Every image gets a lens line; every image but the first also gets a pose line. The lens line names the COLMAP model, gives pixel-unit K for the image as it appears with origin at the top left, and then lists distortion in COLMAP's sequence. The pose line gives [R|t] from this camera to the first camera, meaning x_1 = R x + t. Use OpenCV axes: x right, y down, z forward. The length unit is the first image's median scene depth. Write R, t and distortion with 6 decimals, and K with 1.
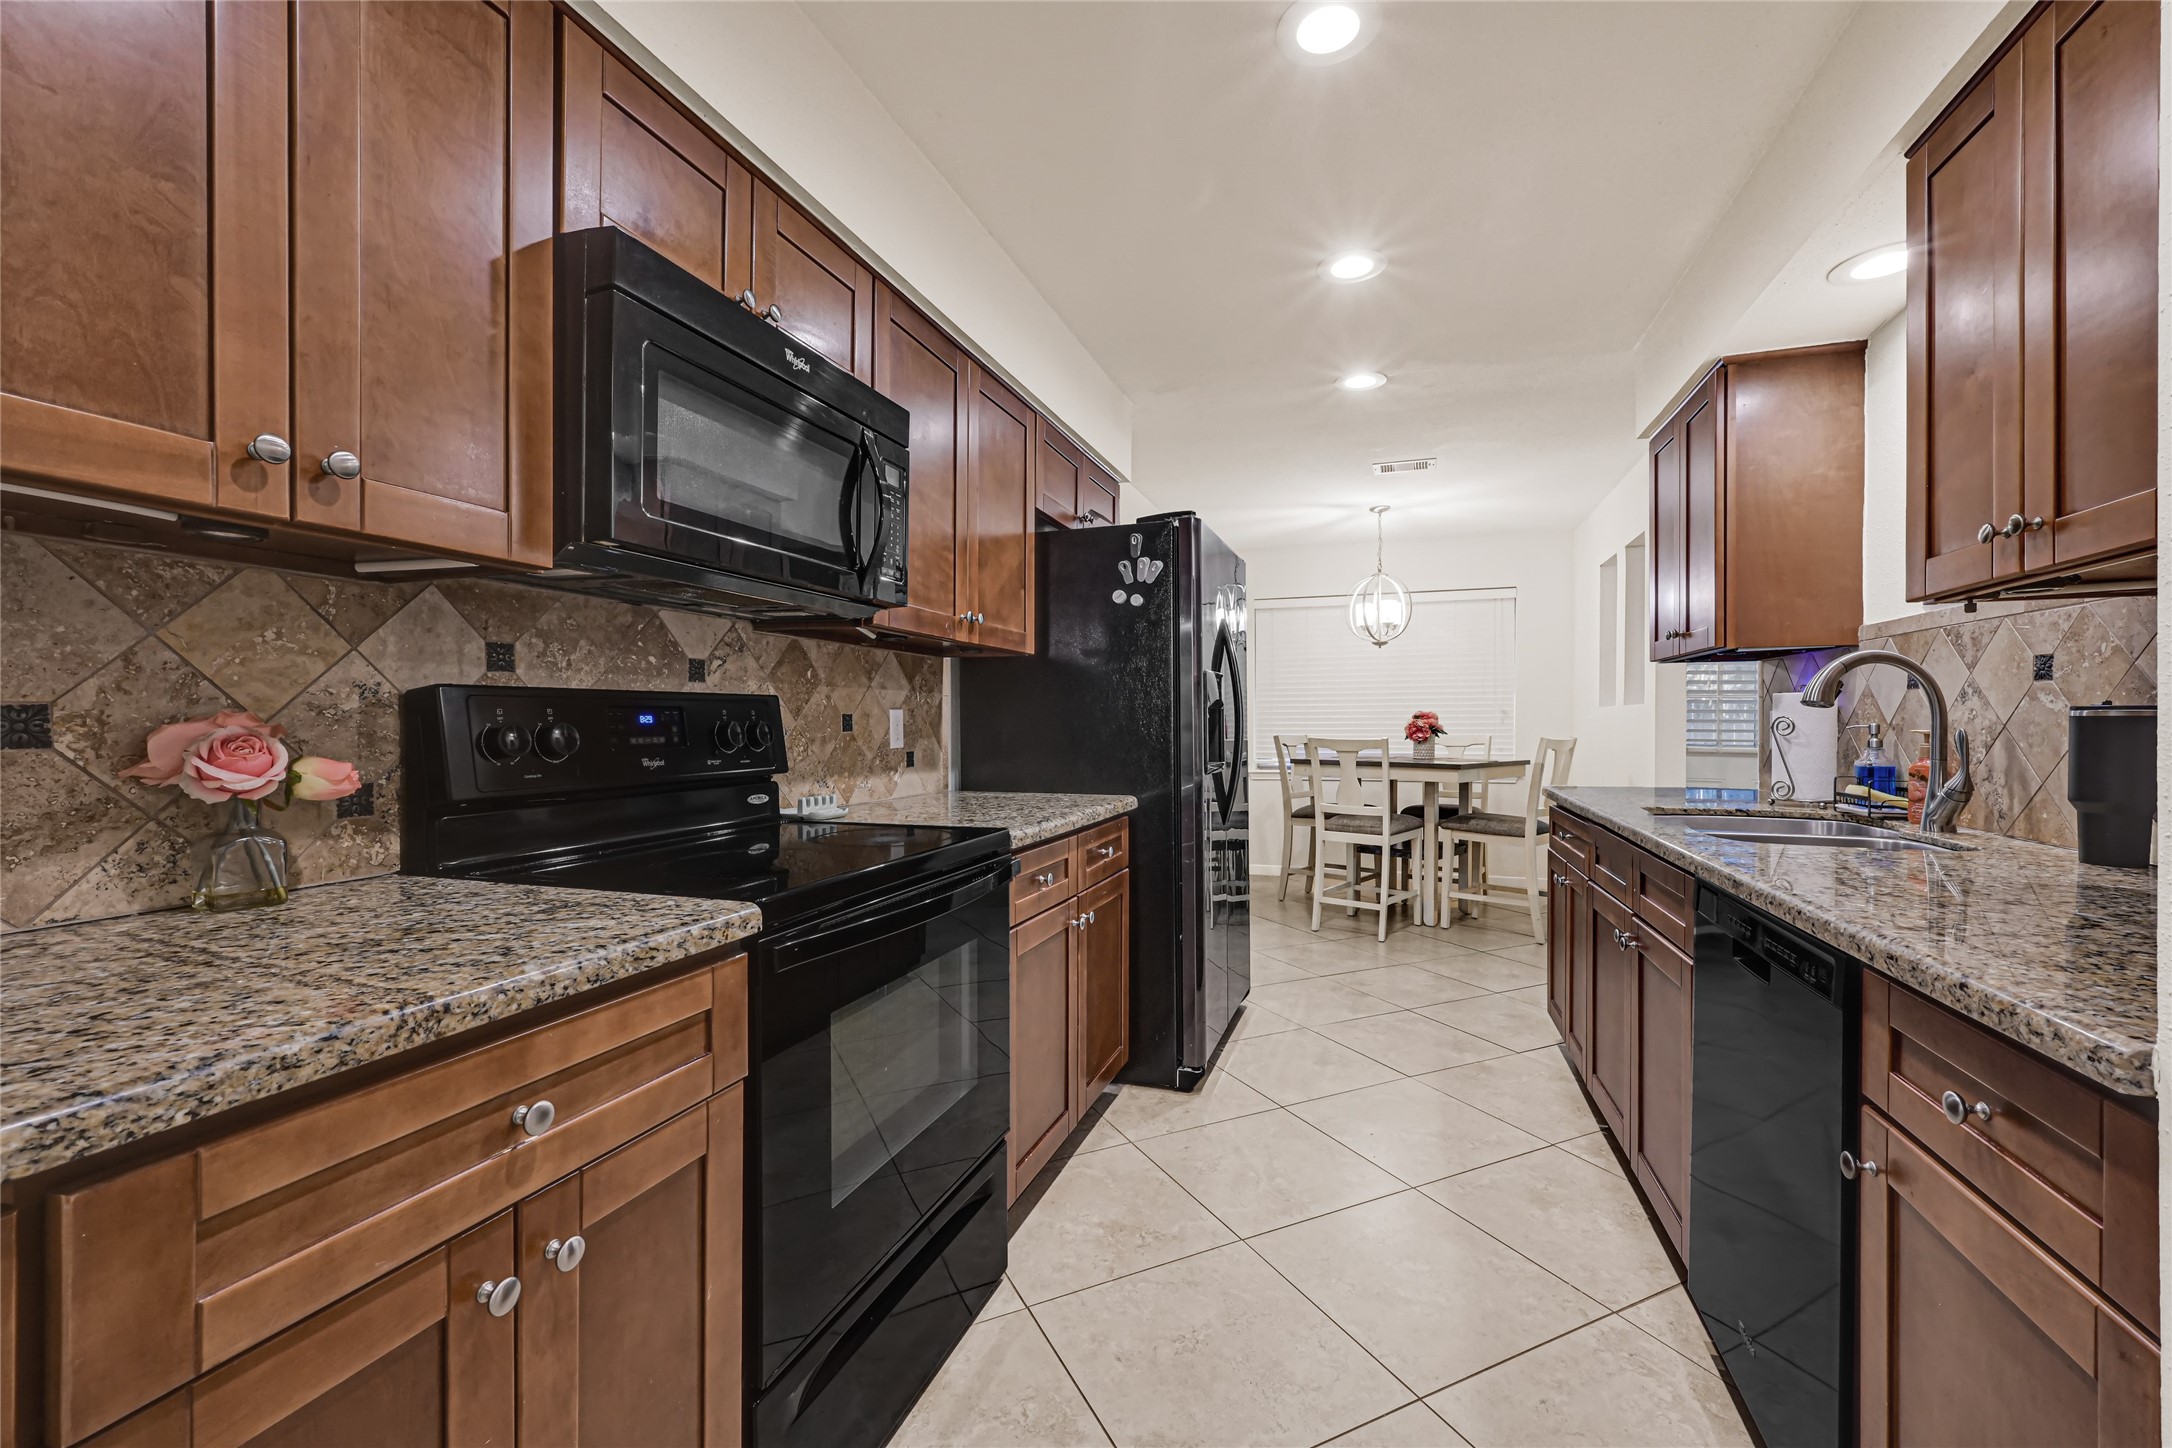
lens RADIAL K [[879.7, 0, 1092.8], [0, 879.7, 720.1], [0, 0, 1]] dist [0.002113, -0.000039]
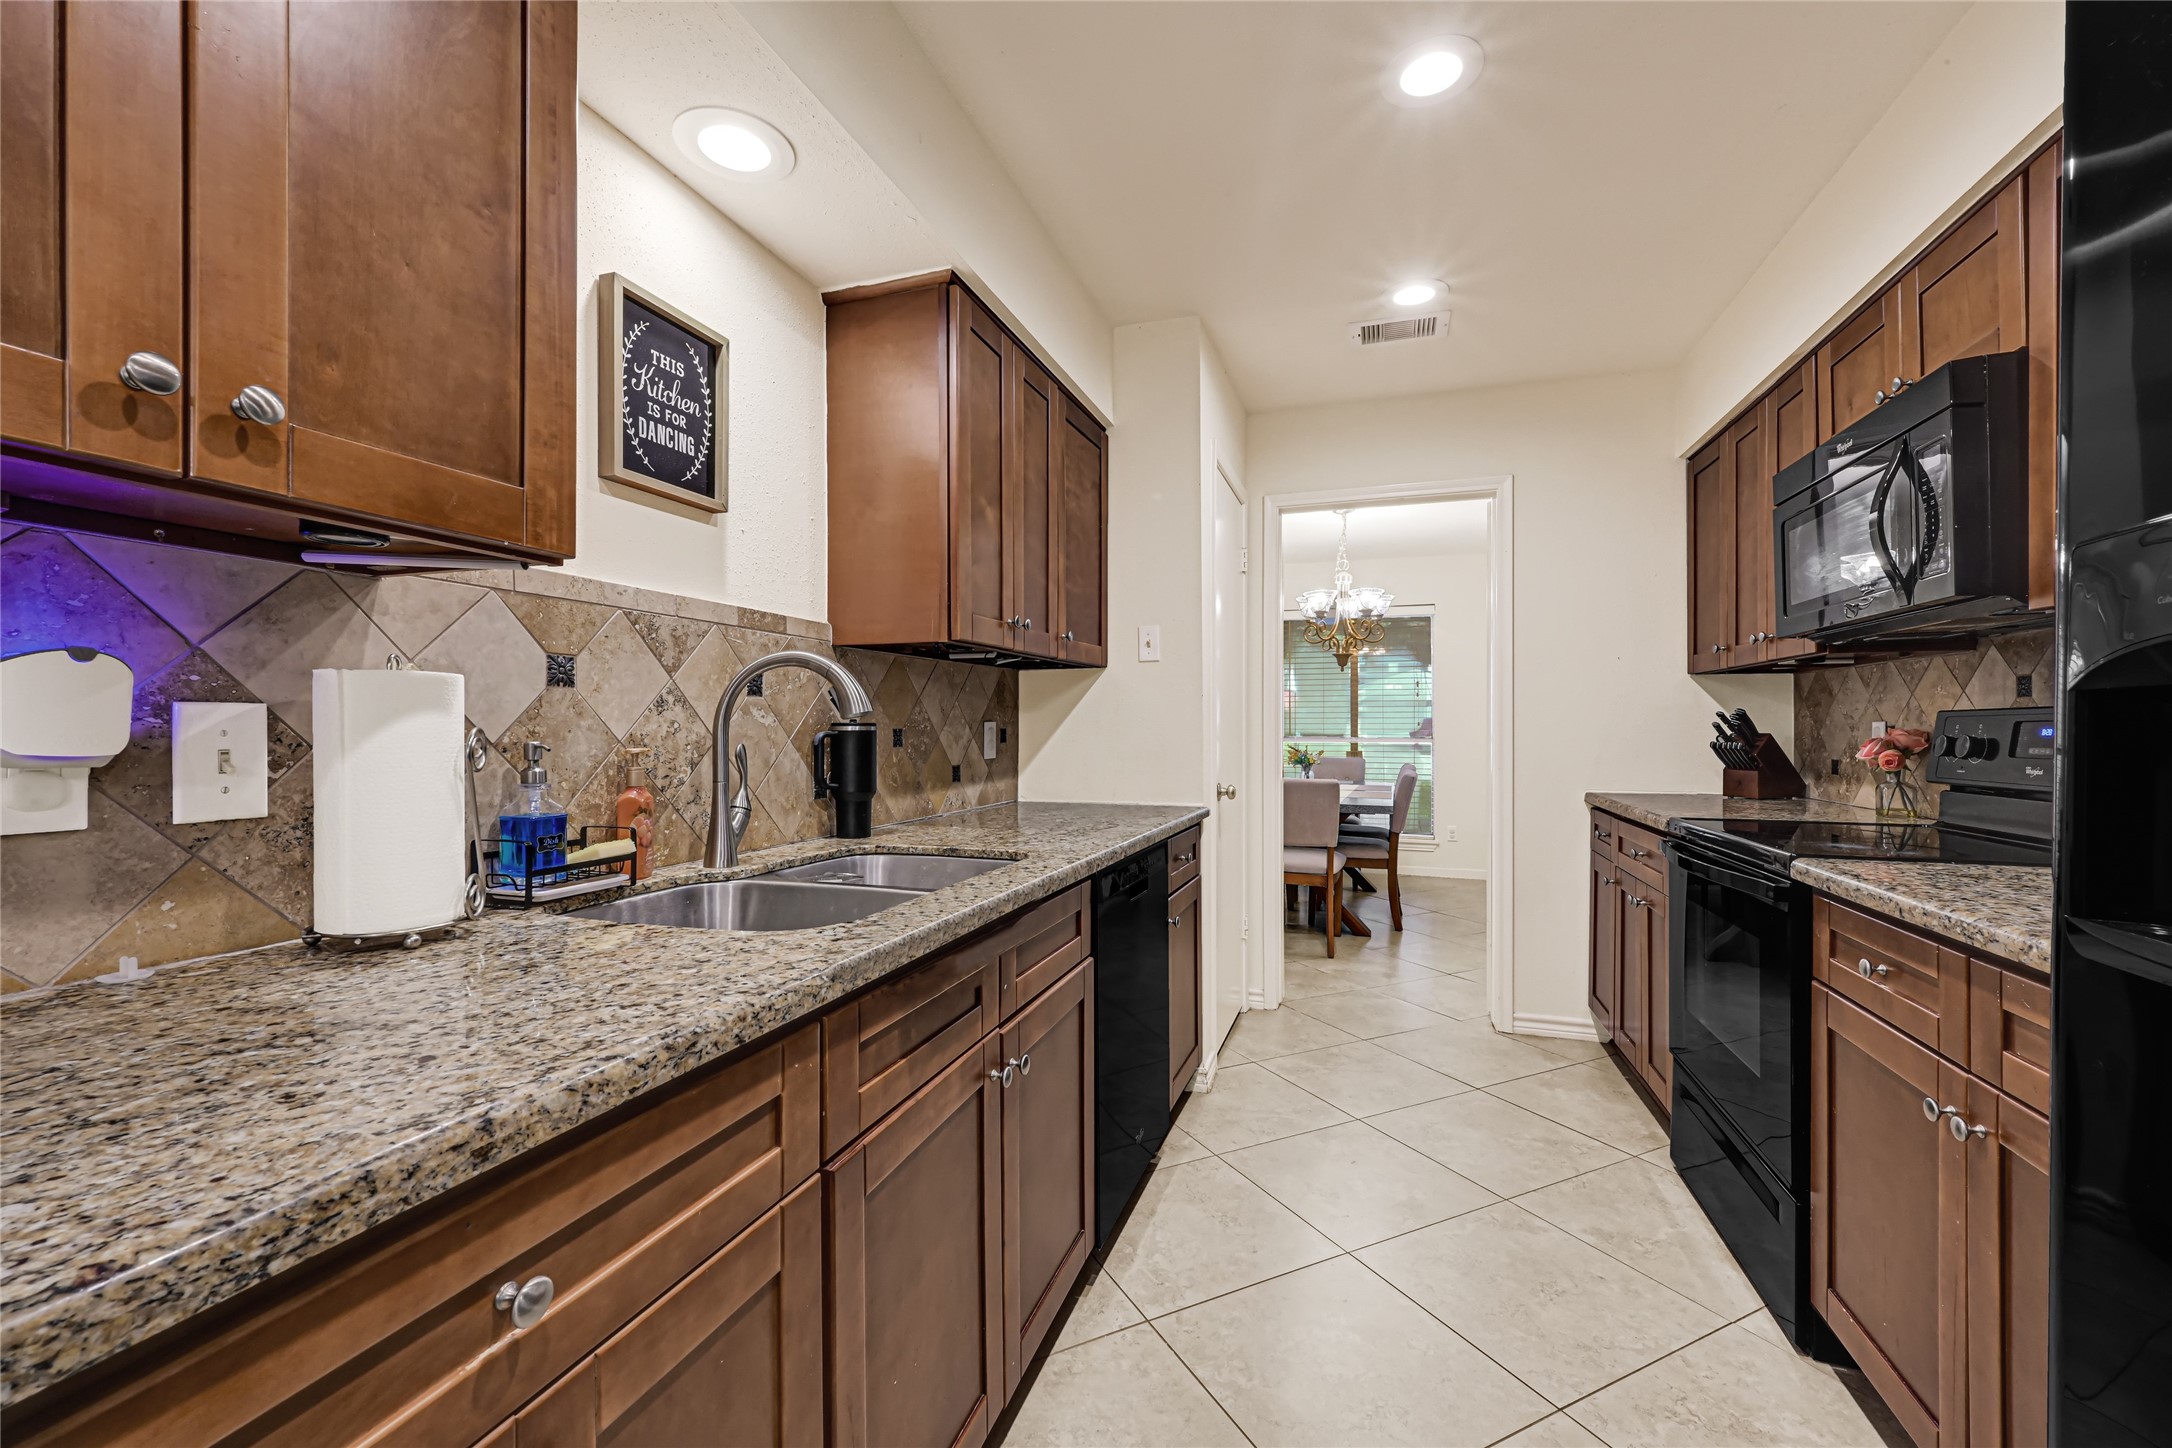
lens RADIAL K [[879.7, 0, 1092.8], [0, 879.7, 720.1], [0, 0, 1]] dist [0.002113, -0.000039]
pose [[-0.999930, 0.000010, -0.011853, 0.527164], [0.000102, 0.999970, -0.007713, -0.006079], [0.011852, -0.007713, -0.999900, 1.588168]]
